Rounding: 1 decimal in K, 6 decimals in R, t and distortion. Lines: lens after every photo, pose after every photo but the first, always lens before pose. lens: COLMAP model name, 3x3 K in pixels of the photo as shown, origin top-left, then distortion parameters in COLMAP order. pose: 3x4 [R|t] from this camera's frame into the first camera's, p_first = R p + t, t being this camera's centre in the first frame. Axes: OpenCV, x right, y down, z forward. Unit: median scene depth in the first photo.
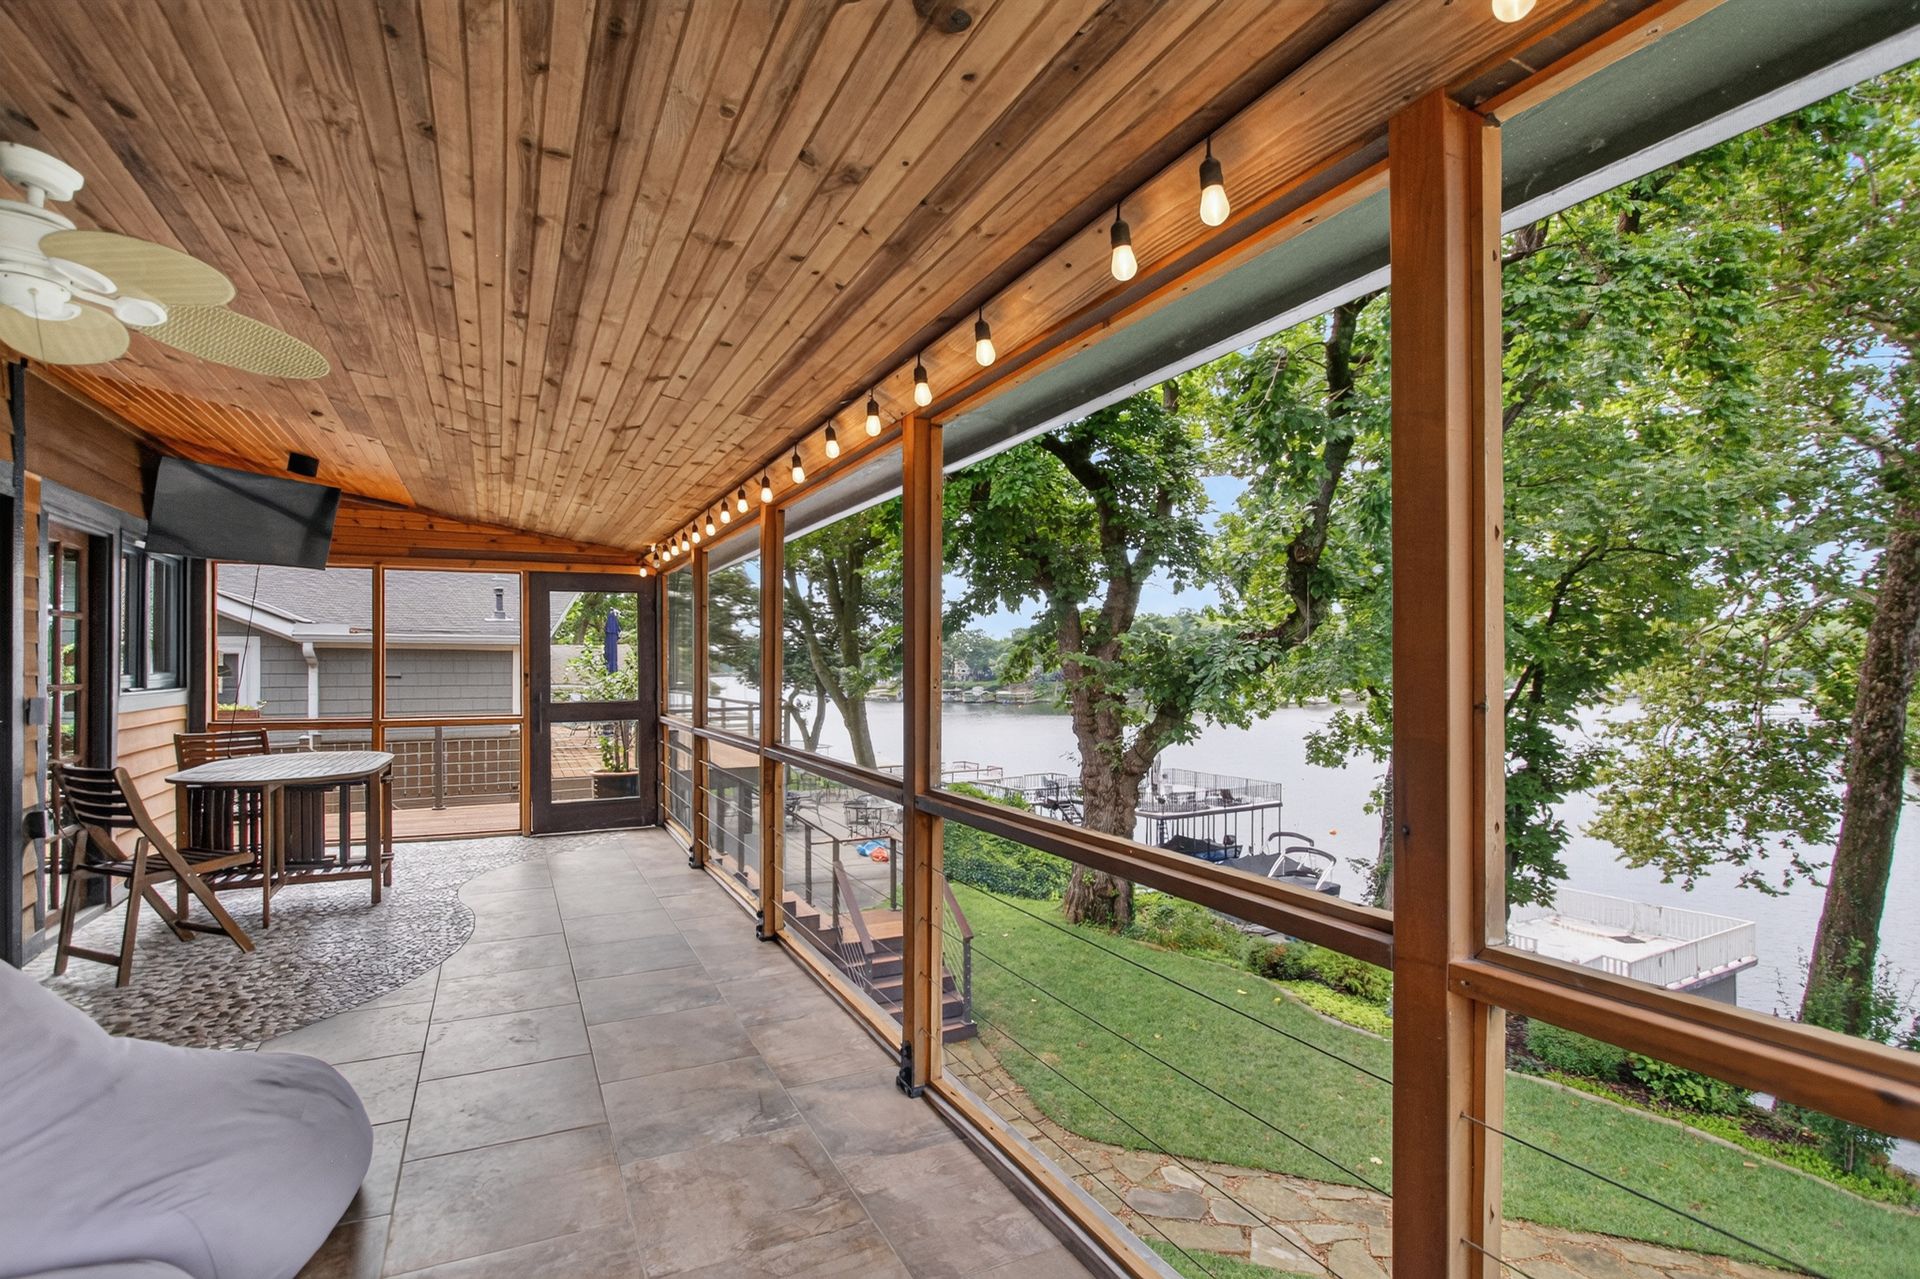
lens RADIAL K [[915.9, 0, 958.0], [0, 915.9, 656.5], [0, 0, 1]] dist [-0.002449, 0.000012]
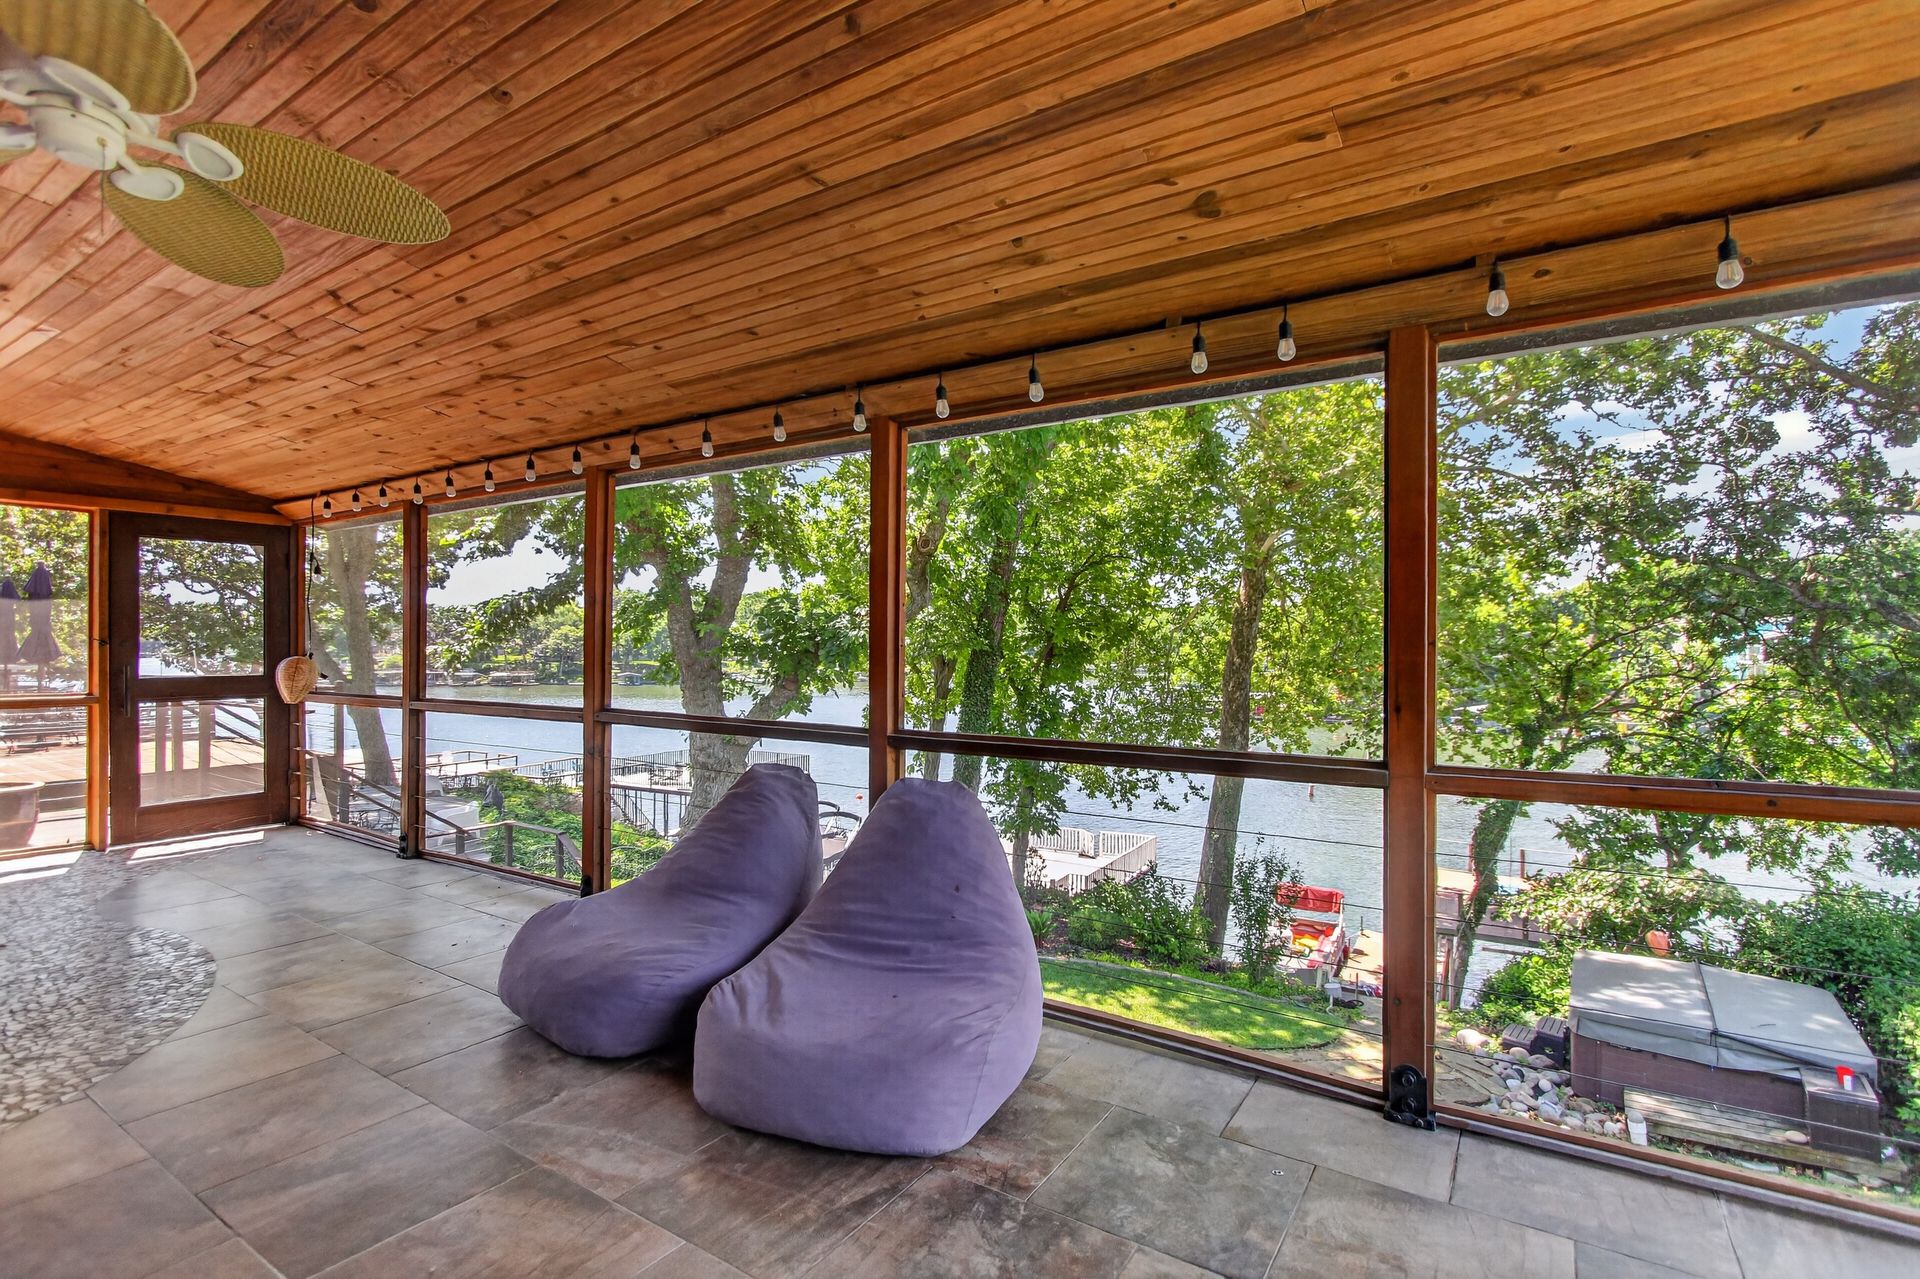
lens RADIAL K [[900.5, 0, 962.8], [0, 900.5, 634.9], [0, 0, 1]] dist [-0.009517, -0.000629]
pose [[0.859543, 0.013298, 0.510891, -0.125260], [-0.011986, 0.999911, -0.005861, 0.005527], [-0.510923, -0.001086, 0.859626, -0.013127]]
